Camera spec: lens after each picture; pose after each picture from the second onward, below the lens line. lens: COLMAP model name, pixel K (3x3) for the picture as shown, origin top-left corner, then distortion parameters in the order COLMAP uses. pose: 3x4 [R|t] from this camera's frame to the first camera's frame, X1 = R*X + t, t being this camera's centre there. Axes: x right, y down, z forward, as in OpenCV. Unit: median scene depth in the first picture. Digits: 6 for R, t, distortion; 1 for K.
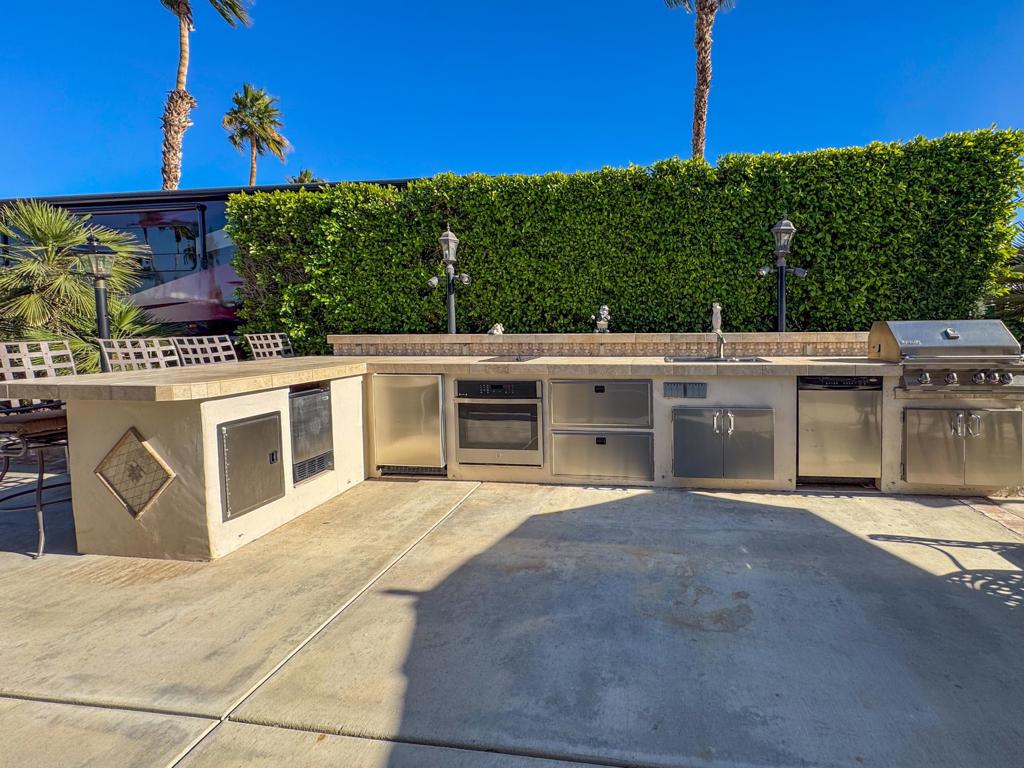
lens RADIAL K [[416.7, 0, 562.3], [0, 416.7, 365.3], [0, 0, 1]] dist [-0.002811, -0.000147]
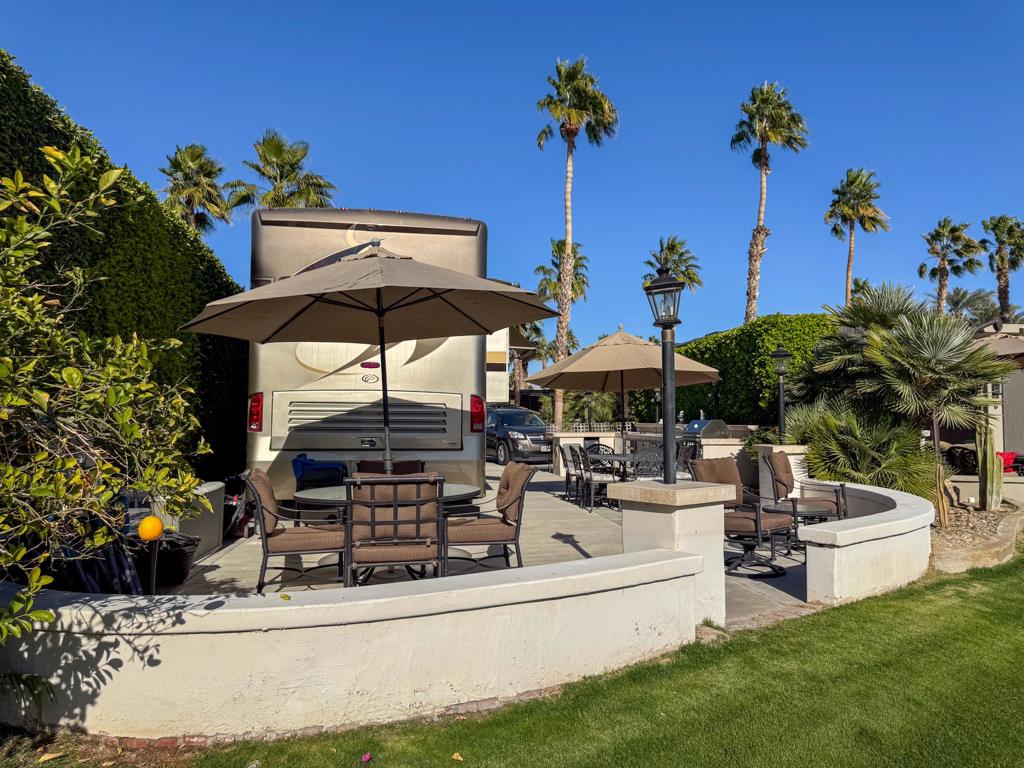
lens RADIAL K [[723.7, 0, 512.1], [0, 723.7, 388.8], [0, 0, 1]] dist [0.044444, -0.047167]
pose [[0.260377, -0.030819, -0.965015, 3.324650], [-0.089610, 0.994405, -0.055936, 0.026546], [0.961339, 0.101040, 0.256159, -0.769153]]
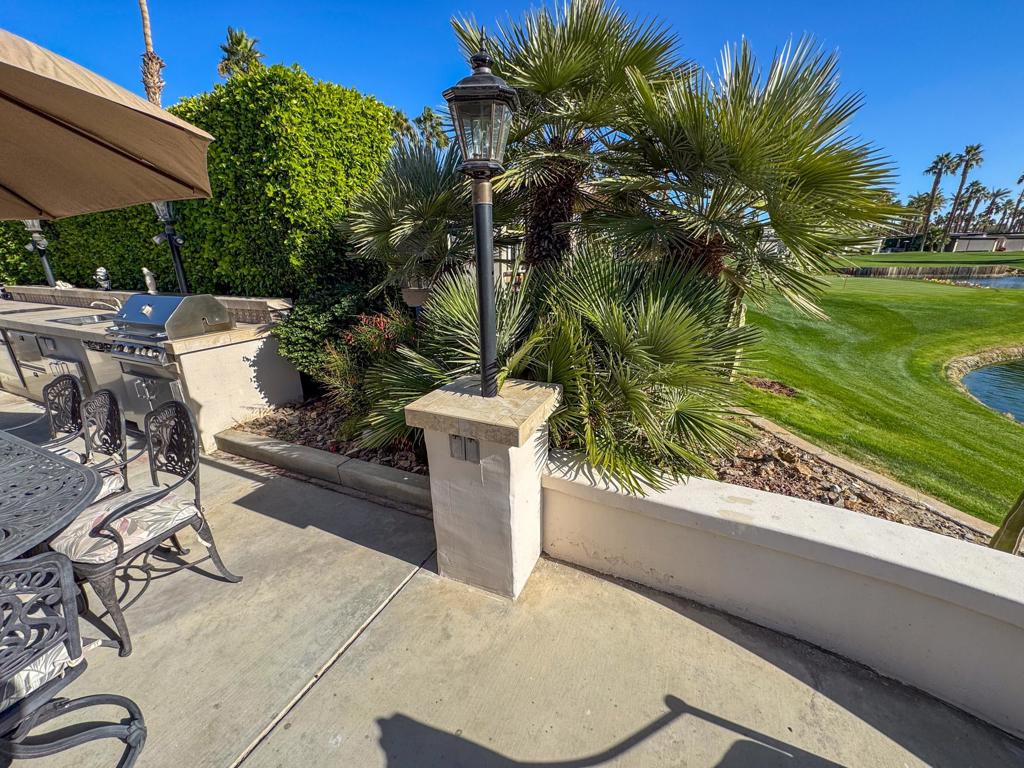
lens RADIAL K [[406.1, 0, 506.6], [0, 406.1, 381.4], [0, 0, 1]] dist [-0.003260, 0.001597]
pose [[0.949478, 0.091710, -0.300133, 1.593605], [-0.022339, 0.973673, 0.226850, -0.111124], [0.313036, -0.208685, 0.926531, 0.174695]]
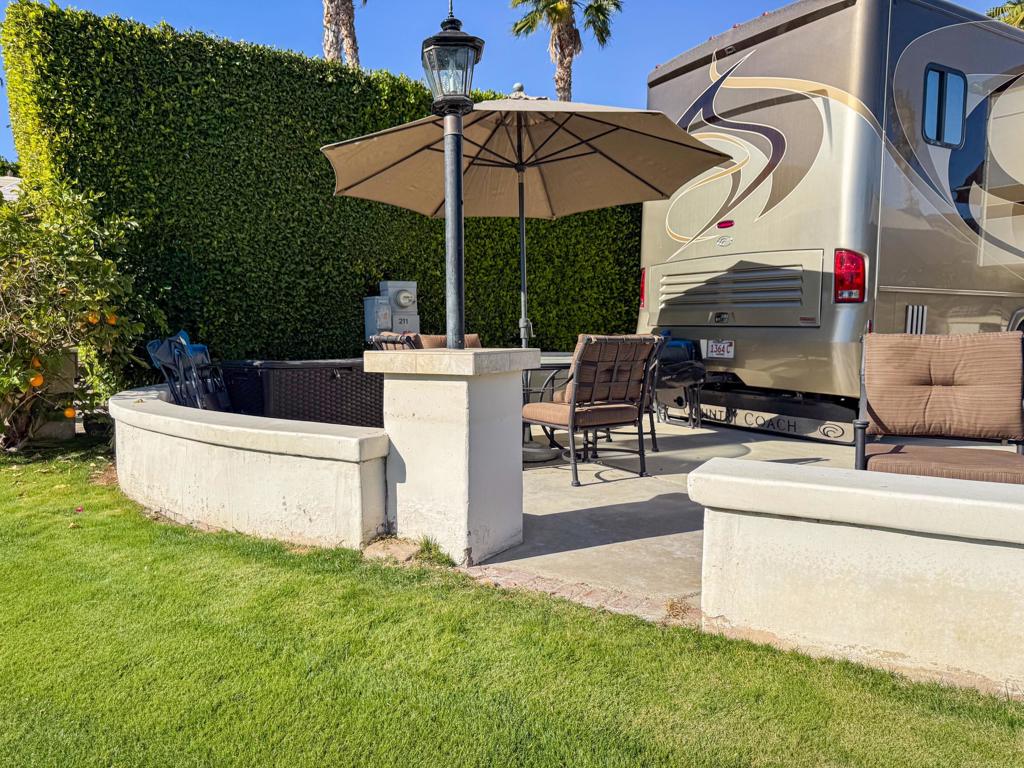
lens RADIAL K [[723.7, 0, 508.8], [0, 723.7, 381.7], [0, 0, 1]] dist [0.044444, -0.047167]
pose [[-0.792122, 0.060711, -0.607336, 2.812970], [-0.045761, 0.986333, 0.158282, 0.004285], [0.608645, 0.153171, -0.778518, 0.238436]]
